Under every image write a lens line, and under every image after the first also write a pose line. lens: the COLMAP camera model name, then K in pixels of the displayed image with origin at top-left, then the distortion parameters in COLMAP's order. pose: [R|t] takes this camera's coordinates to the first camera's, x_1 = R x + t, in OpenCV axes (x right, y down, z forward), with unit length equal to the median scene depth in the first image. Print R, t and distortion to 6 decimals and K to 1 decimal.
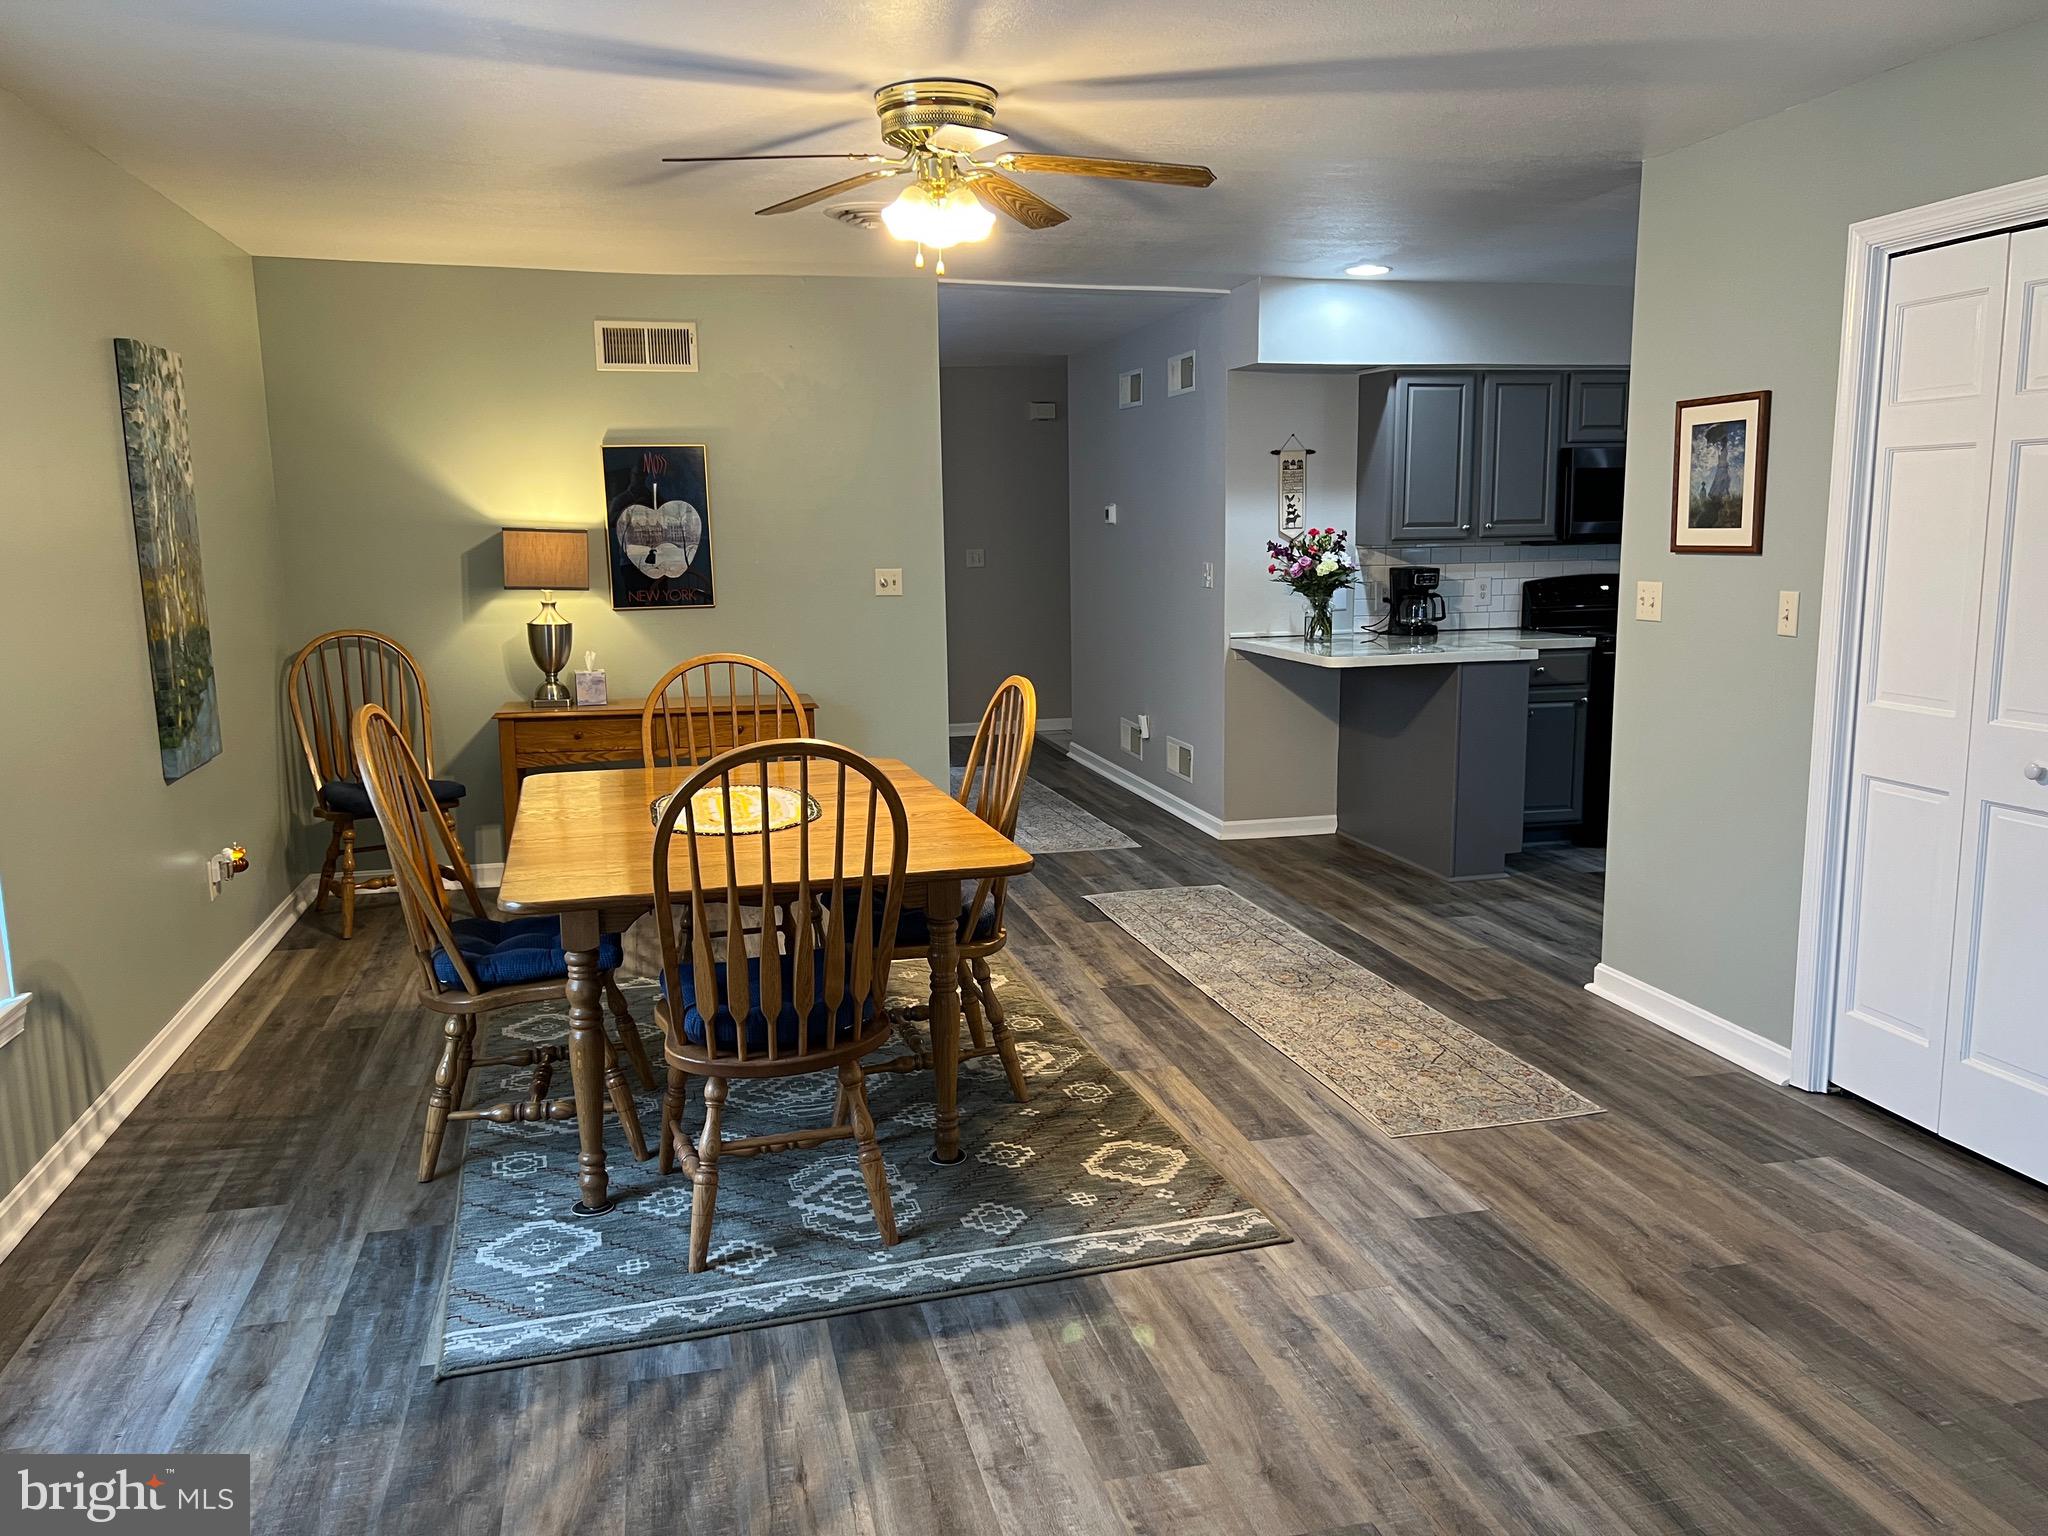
lens RADIAL K [[1537.8, 0, 1027.9], [0, 1537.8, 764.6], [0, 0, 1]] dist [0.047720, -0.038295]
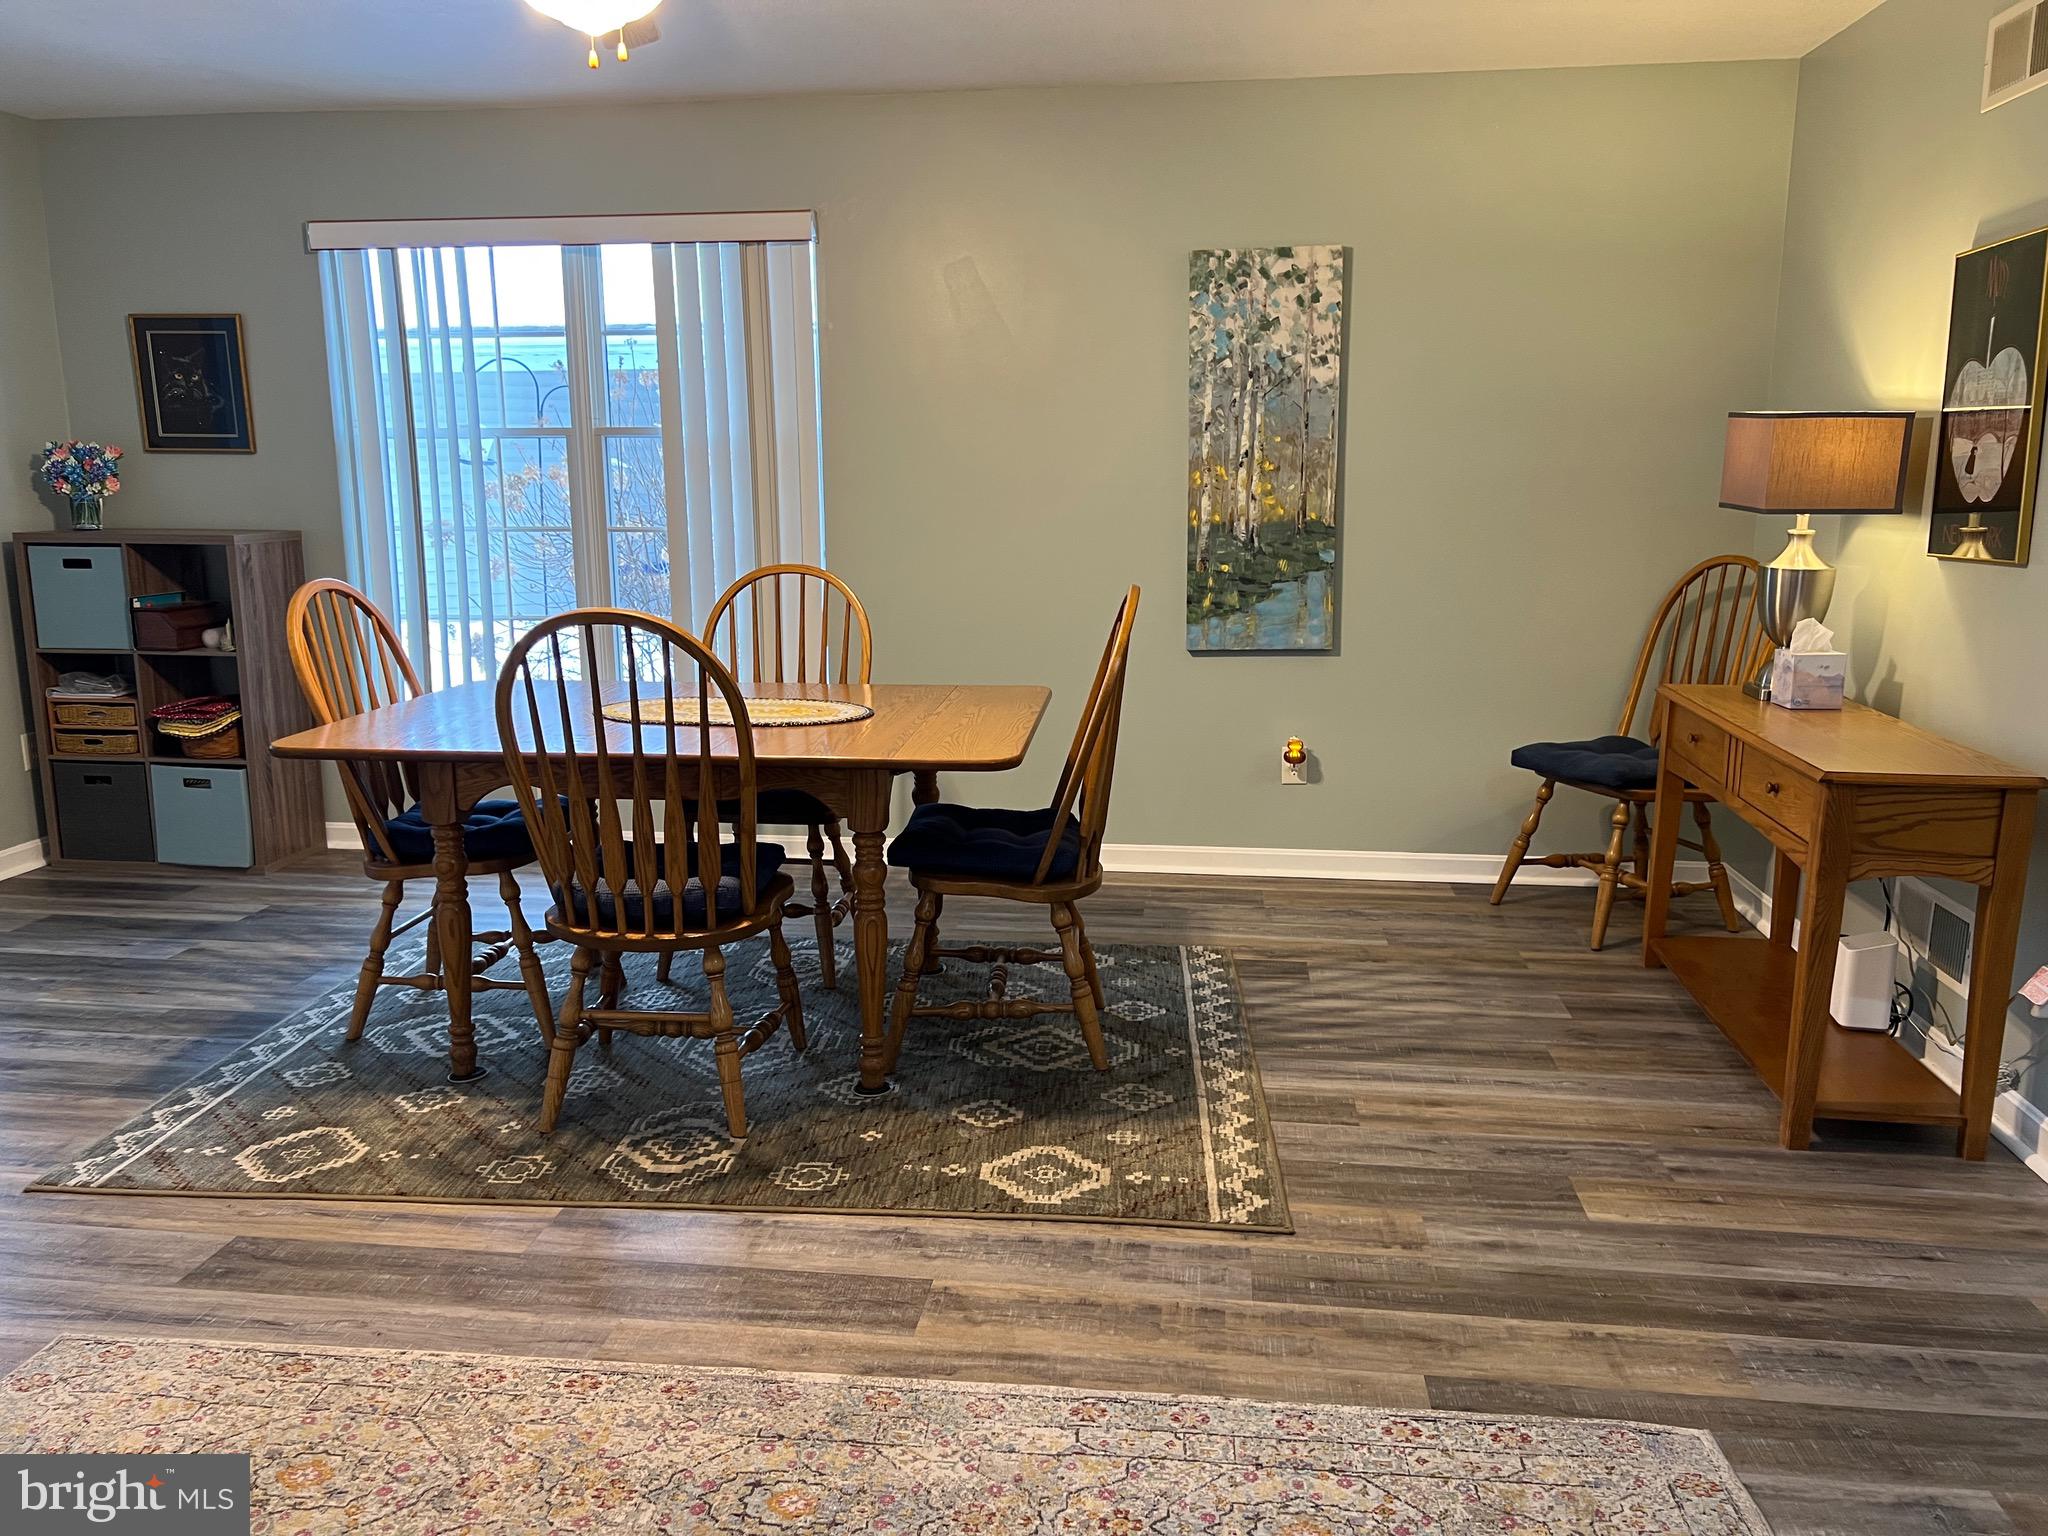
lens RADIAL K [[1537.8, 0, 1011.4], [0, 1537.8, 775.1], [0, 0, 1]] dist [0.047720, -0.038295]
pose [[-0.368138, 0.196840, -0.908696, 0.567201], [-0.136274, 0.955355, 0.262155, -0.191472], [0.919730, 0.220341, -0.324878, 1.351560]]
